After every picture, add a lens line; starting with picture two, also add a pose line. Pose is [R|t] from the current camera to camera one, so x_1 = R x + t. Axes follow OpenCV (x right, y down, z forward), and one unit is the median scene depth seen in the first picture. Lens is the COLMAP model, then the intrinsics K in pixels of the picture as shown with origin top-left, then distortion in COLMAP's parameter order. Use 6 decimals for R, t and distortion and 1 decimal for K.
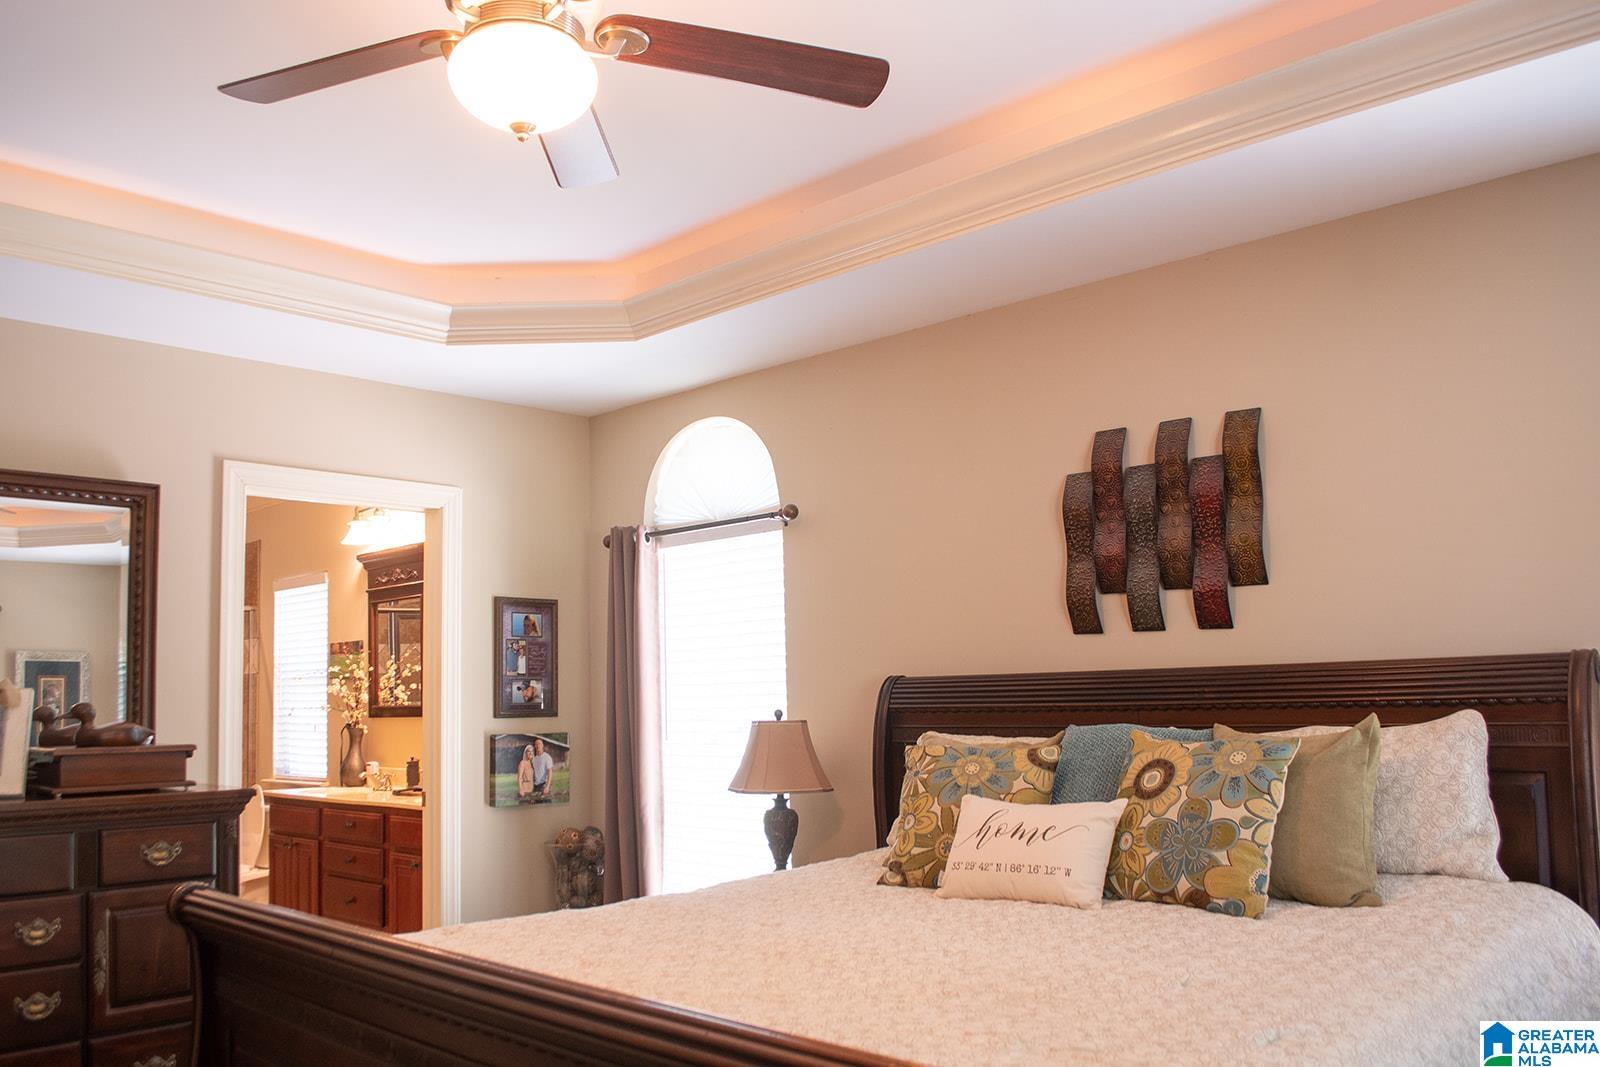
lens RADIAL K [[1265.5, 0, 772.0], [0, 1265.5, 538.8], [0, 0, 1]] dist [-0.102299, 0.024486]
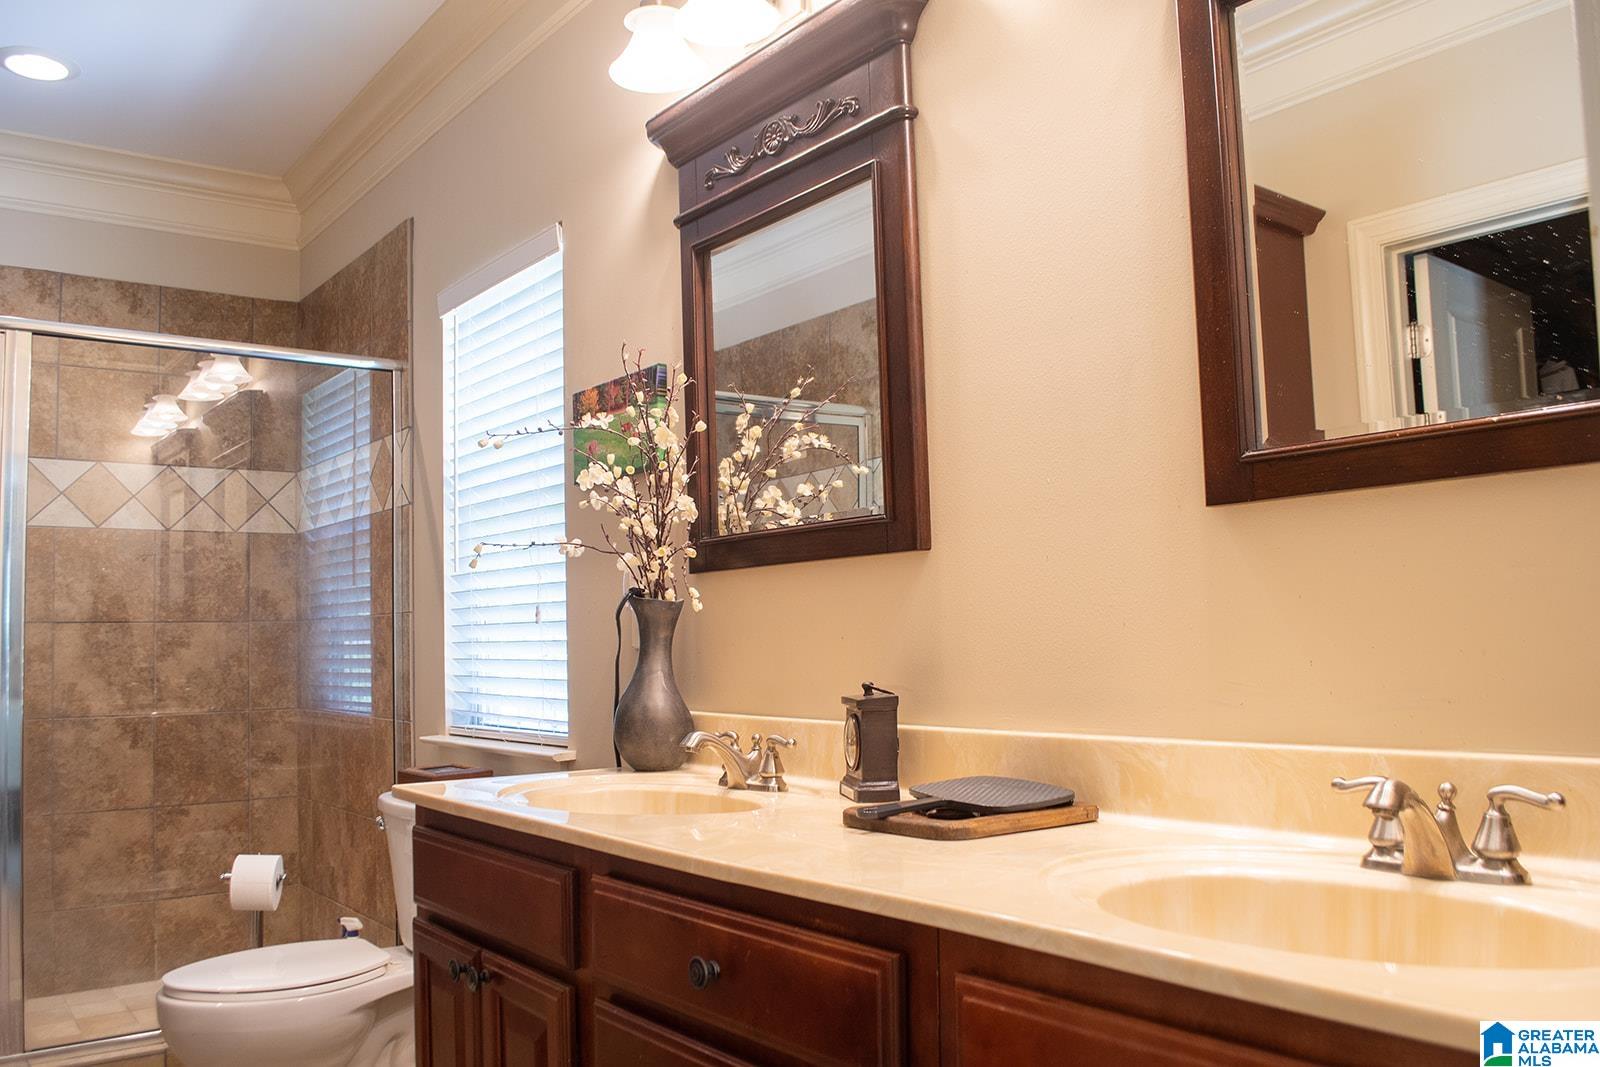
lens RADIAL K [[1265.5, 0, 772.0], [0, 1265.5, 538.8], [0, 0, 1]] dist [-0.102299, 0.024486]
pose [[0.988341, -0.008548, -0.152019, -0.245821], [0.016288, 0.998629, 0.049738, 0.116230], [0.151385, -0.051634, 0.987125, 0.652708]]
